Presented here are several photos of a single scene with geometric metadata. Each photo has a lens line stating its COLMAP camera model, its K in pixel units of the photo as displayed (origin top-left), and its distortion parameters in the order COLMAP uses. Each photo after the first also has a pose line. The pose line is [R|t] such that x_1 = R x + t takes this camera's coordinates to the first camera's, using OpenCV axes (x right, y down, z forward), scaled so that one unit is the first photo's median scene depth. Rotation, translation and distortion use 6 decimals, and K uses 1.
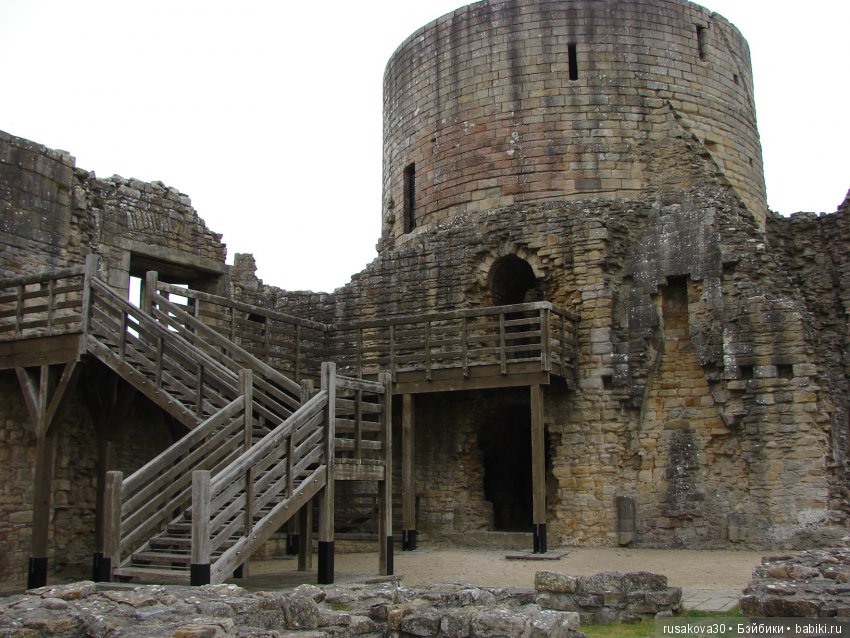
lens RADIAL K [[918.6, 0, 425.0], [0, 918.6, 319.0], [0, 0, 1]] dist [-0.208978, 0.276300]
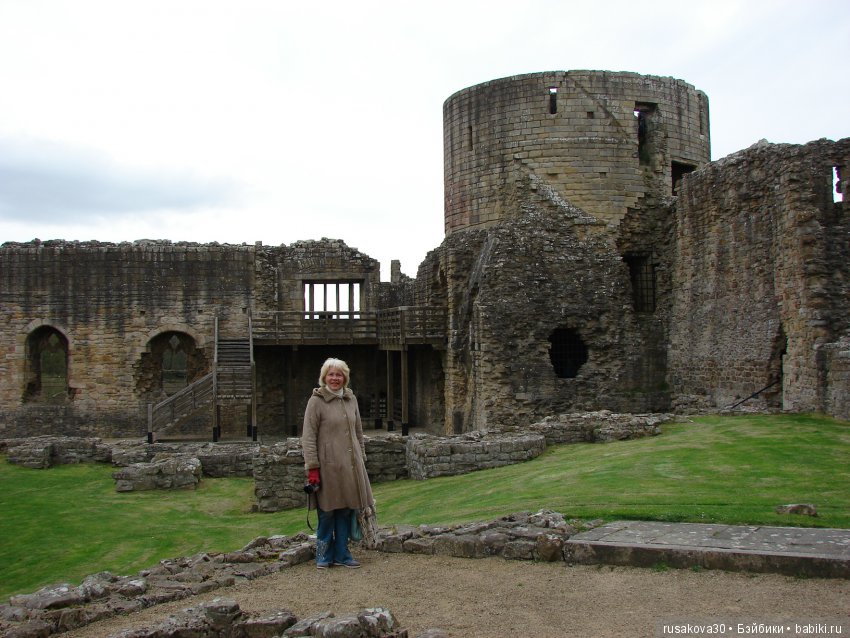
lens RADIAL K [[918.6, 0, 425.0], [0, 918.6, 319.0], [0, 0, 1]] dist [-0.208978, 0.276300]
pose [[0.668198, -0.017121, -0.743787, 1.326525], [0.142070, 0.984274, 0.104975, -0.156649], [0.730293, -0.175814, 0.660122, -0.175704]]
